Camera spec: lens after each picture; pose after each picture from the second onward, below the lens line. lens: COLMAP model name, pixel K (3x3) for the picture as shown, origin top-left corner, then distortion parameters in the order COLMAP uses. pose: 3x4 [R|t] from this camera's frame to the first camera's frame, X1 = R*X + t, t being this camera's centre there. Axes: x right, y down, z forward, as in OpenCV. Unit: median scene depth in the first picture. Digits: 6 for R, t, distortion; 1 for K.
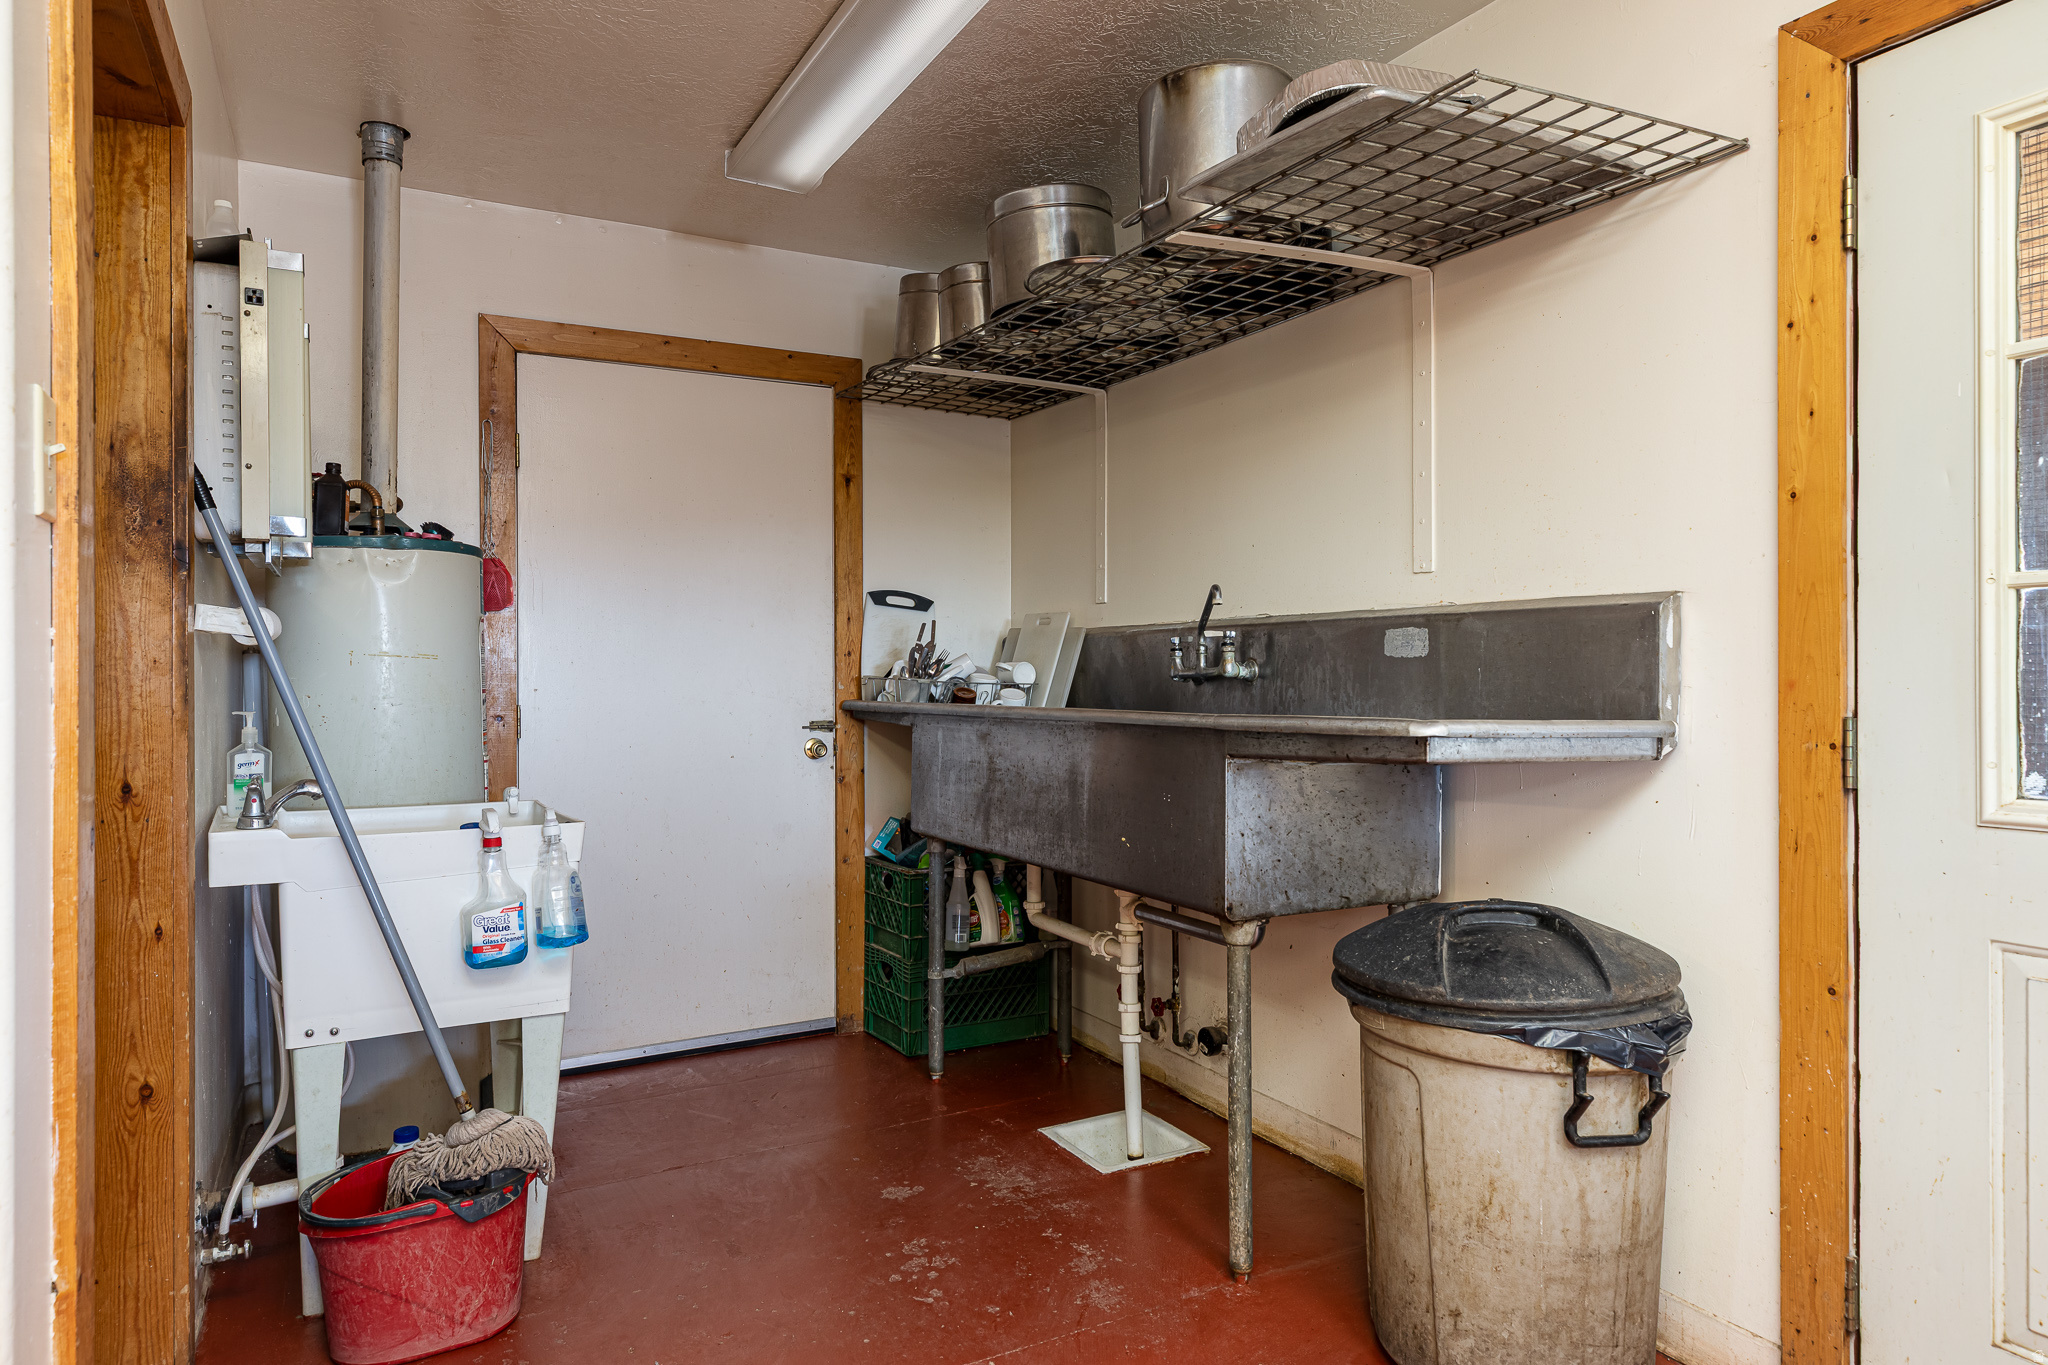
lens RADIAL K [[1223.8, 0, 1031.9], [0, 1223.8, 670.8], [0, 0, 1]] dist [0.006874, 0.001448]
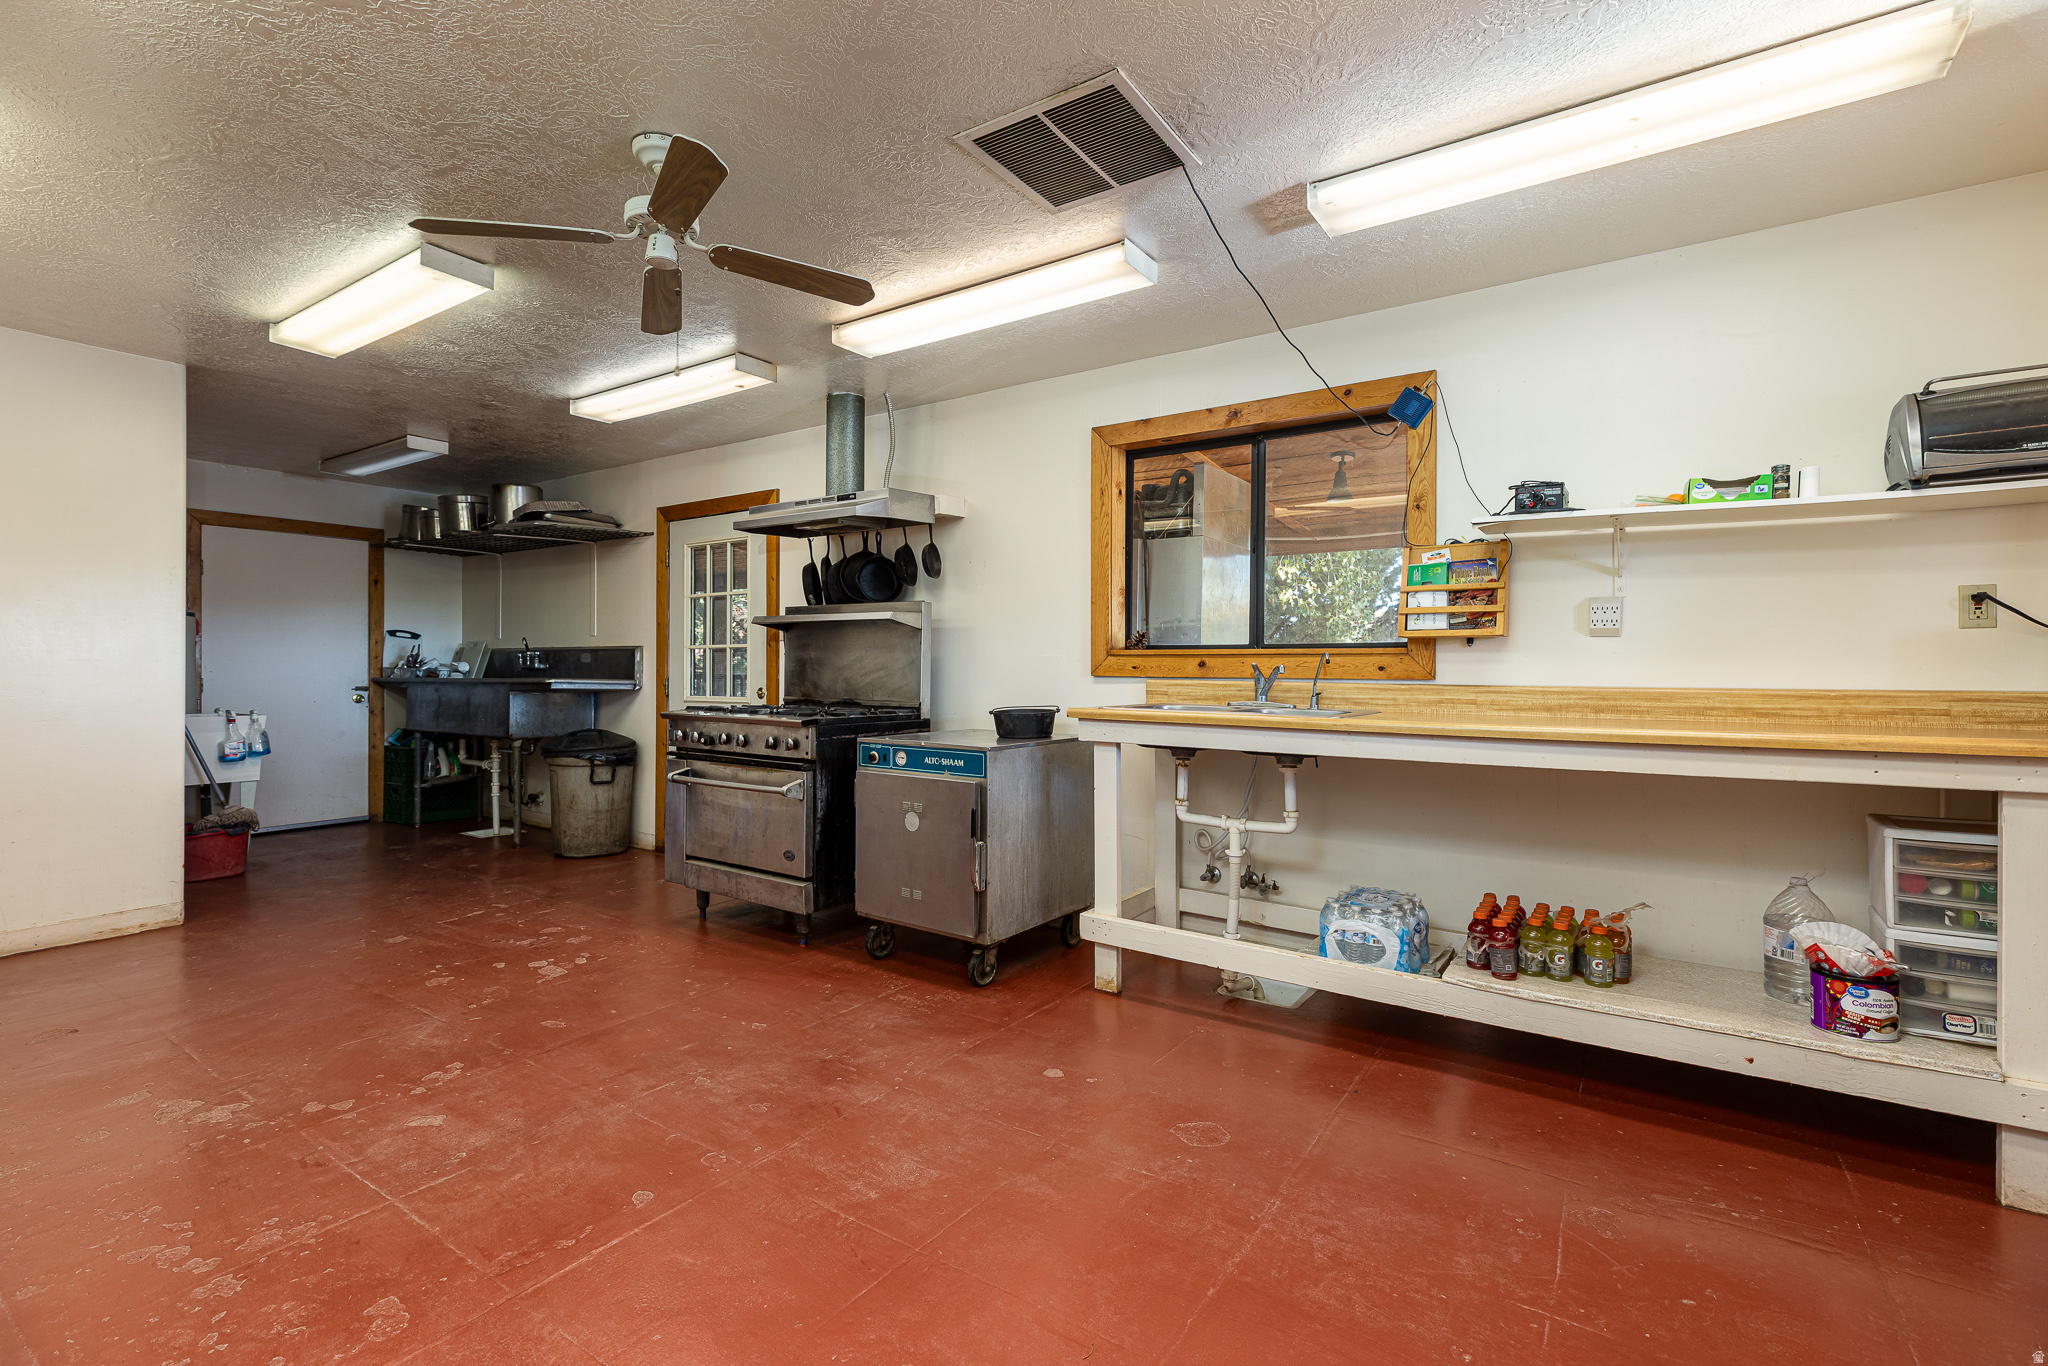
lens RADIAL K [[924.7, 0, 1025.8], [0, 924.7, 676.6], [0, 0, 1]] dist [0.003157, -0.000373]
pose [[0.894256, 0.006477, 0.447510, 0.276270], [-0.009786, 0.999939, 0.005083, 0.002961], [-0.447449, -0.008925, 0.894265, -1.864125]]
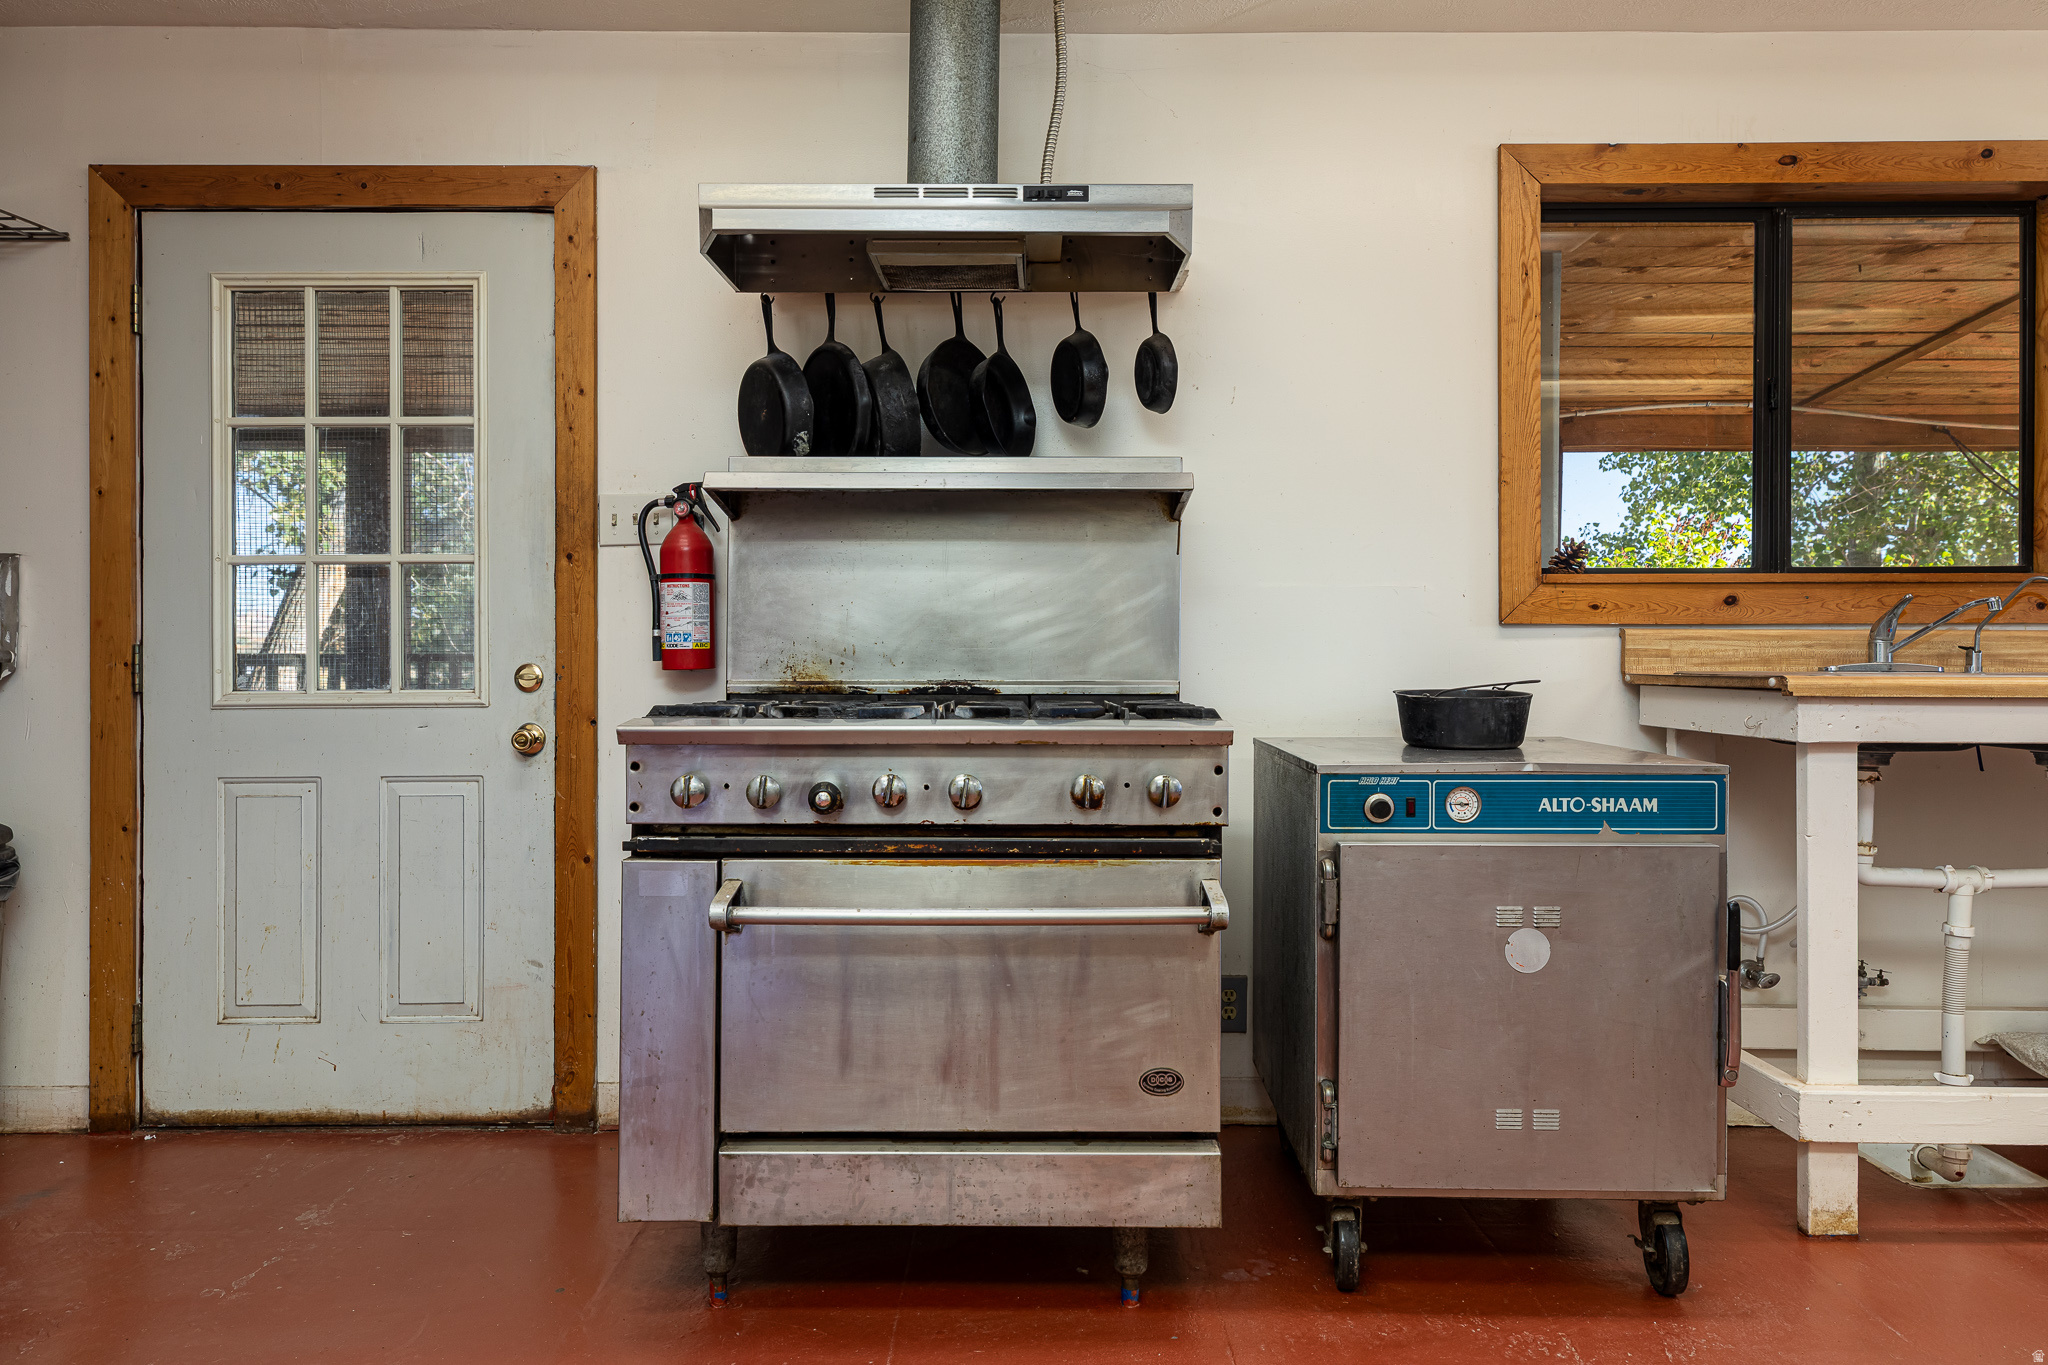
lens RADIAL K [[1335.6, 0, 1034.8], [0, 1335.6, 664.1], [0, 0, 1]] dist [0.000147, 0.007307]
pose [[0.480466, 0.000443, 0.877013, -0.191130], [0.000118, 1.000000, -0.000570, 0.049308], [-0.877013, 0.000378, 0.480466, -0.591843]]
